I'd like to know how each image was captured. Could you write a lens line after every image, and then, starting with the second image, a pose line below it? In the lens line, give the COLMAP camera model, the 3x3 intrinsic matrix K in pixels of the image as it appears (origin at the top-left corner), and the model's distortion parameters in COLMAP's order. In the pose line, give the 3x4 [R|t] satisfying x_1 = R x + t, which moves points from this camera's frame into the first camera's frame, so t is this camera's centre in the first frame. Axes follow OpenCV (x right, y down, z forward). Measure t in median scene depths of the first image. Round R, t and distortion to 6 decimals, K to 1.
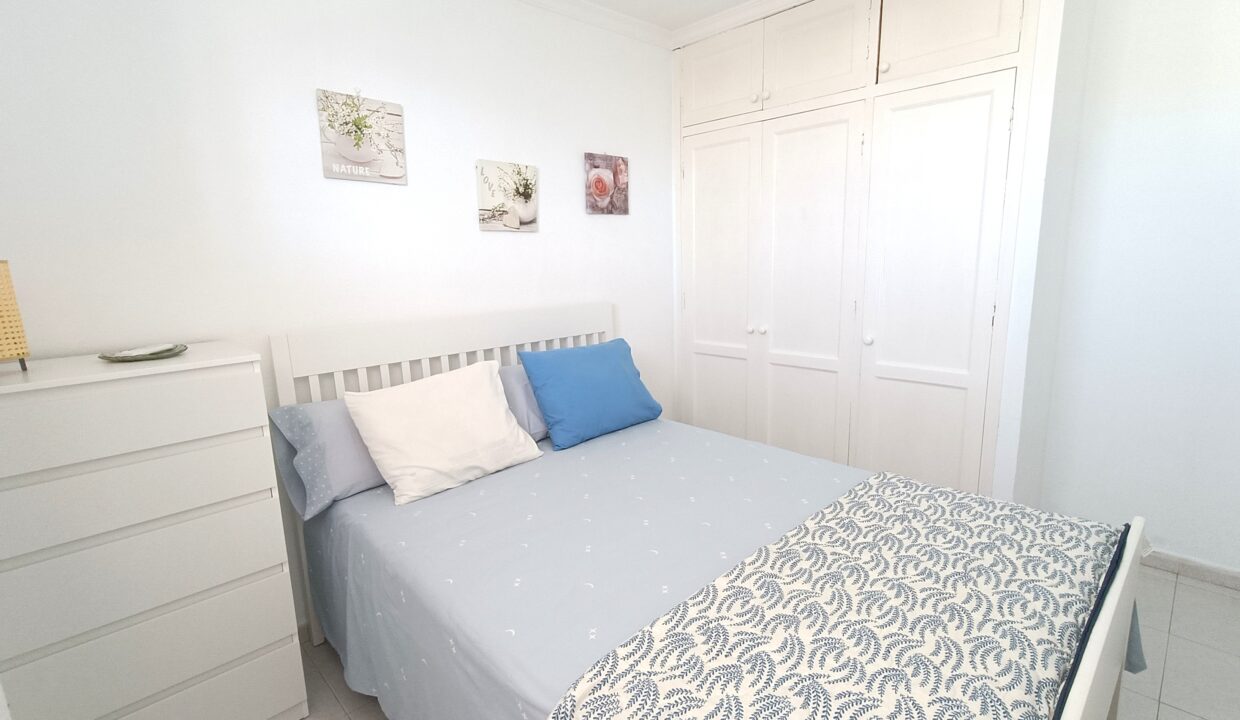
lens RADIAL K [[577.4, 0, 624.1], [0, 577.4, 359.7], [0, 0, 1]] dist [0.008752, -0.000965]
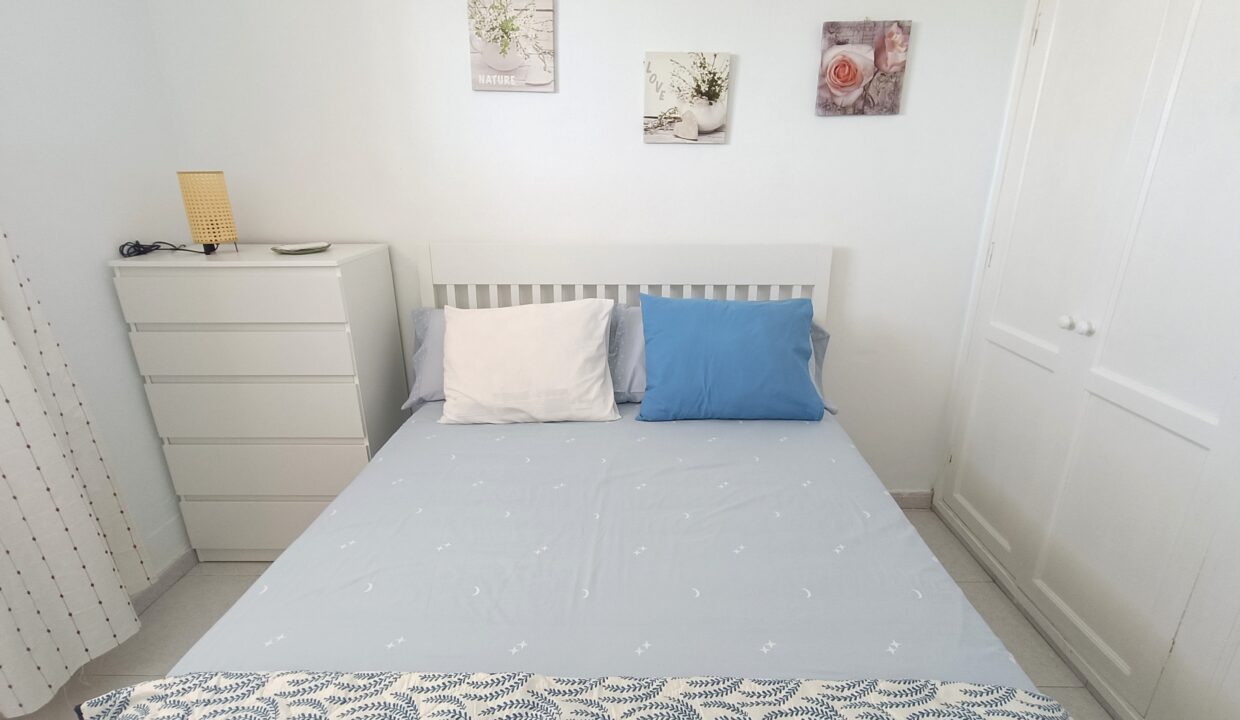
lens RADIAL K [[577.4, 0, 624.1], [0, 577.4, 359.7], [0, 0, 1]] dist [0.008752, -0.000965]
pose [[0.698890, 0.246390, -0.671450, 0.370656], [-0.144006, 0.968040, 0.205333, -0.086349], [0.700582, -0.046812, 0.712034, 0.362604]]
